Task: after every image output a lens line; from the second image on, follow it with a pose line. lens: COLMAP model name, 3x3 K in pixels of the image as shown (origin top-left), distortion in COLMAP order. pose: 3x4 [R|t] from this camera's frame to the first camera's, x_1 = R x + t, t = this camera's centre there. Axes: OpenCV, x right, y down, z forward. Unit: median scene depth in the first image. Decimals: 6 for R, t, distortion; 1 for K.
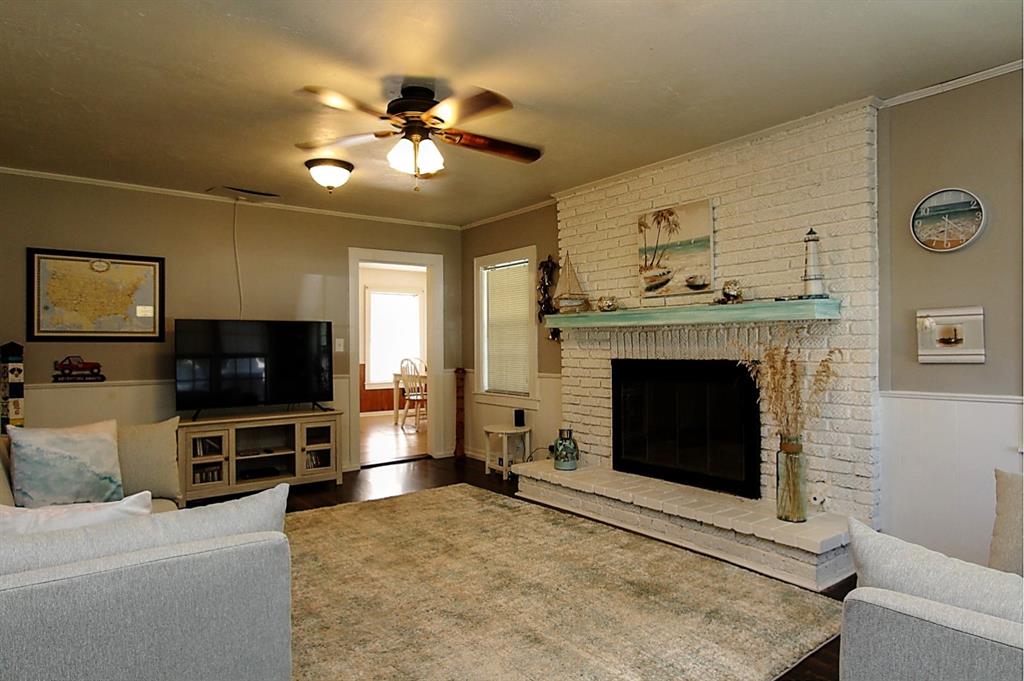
lens RADIAL K [[597.1, 0, 508.7], [0, 597.1, 339.3], [0, 0, 1]] dist [-0.015743, 0.000062]
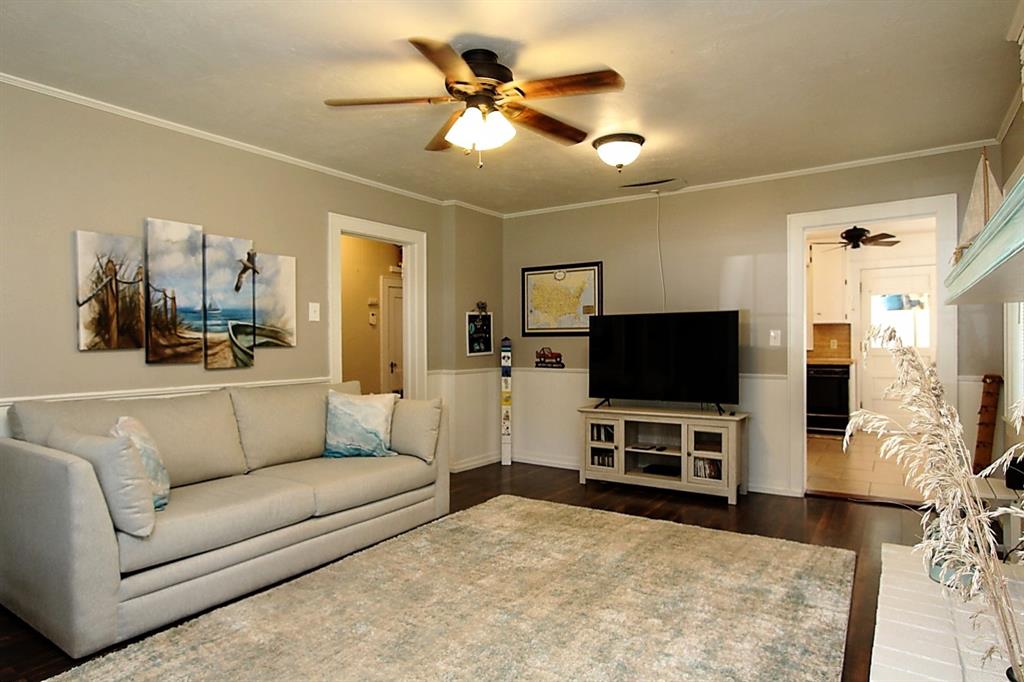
lens RADIAL K [[597.1, 0, 507.3], [0, 597.1, 342.0], [0, 0, 1]] dist [-0.015743, 0.000062]
pose [[0.313502, 0.003584, -0.949581, 0.486499], [0.015712, 0.999836, 0.008961, 0.003131], [0.949457, -0.017730, 0.313395, 0.522033]]
